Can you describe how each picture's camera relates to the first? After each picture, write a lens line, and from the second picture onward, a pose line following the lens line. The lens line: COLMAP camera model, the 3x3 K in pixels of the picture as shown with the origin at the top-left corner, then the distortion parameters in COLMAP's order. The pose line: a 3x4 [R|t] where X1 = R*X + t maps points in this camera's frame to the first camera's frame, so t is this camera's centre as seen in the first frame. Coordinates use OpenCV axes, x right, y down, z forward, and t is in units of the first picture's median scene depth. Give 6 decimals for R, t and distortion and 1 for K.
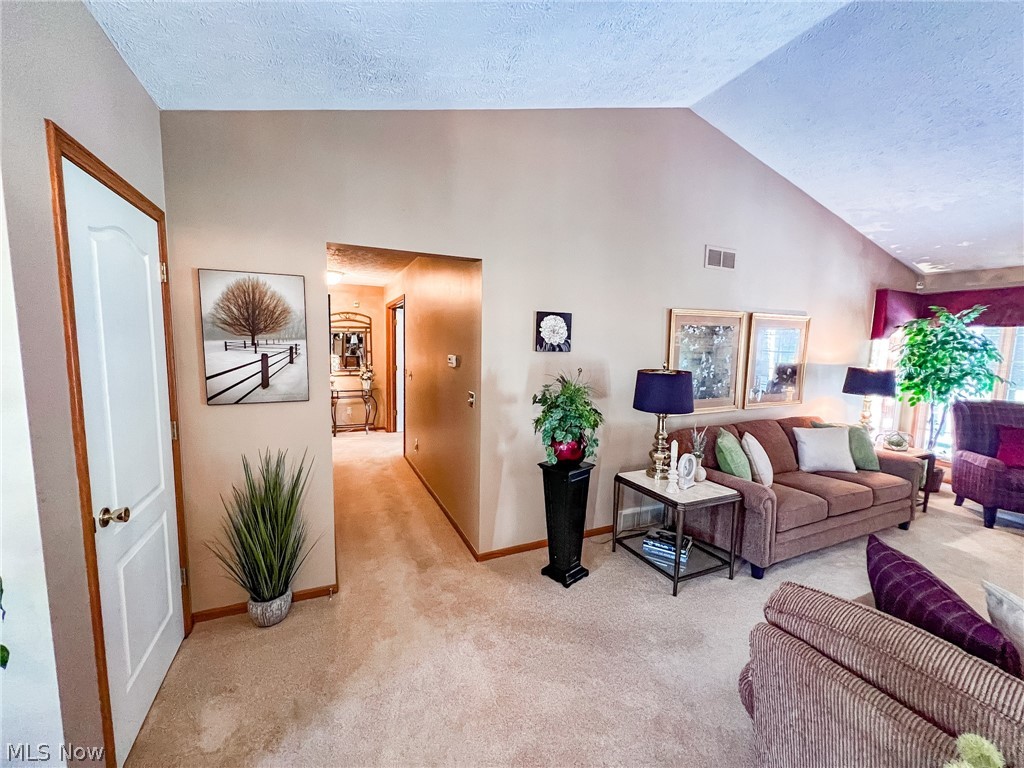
lens RADIAL K [[410.4, 0, 509.0], [0, 410.4, 383.5], [0, 0, 1]] dist [0.000705, -0.000195]
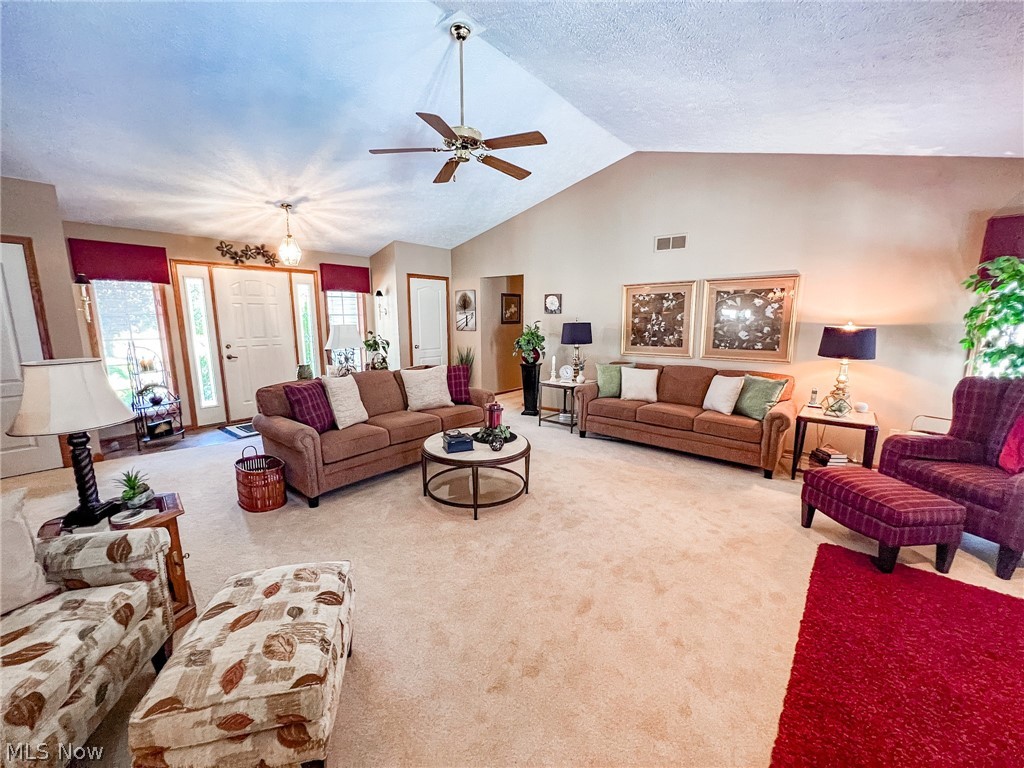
lens RADIAL K [[410.4, 0, 513.3], [0, 410.4, 384.4], [0, 0, 1]] dist [0.000705, -0.000195]
pose [[0.429023, 0.129307, -0.893990, 1.622424], [-0.084436, 0.991108, 0.102834, 0.066676], [0.899338, 0.031367, 0.436127, -0.046397]]
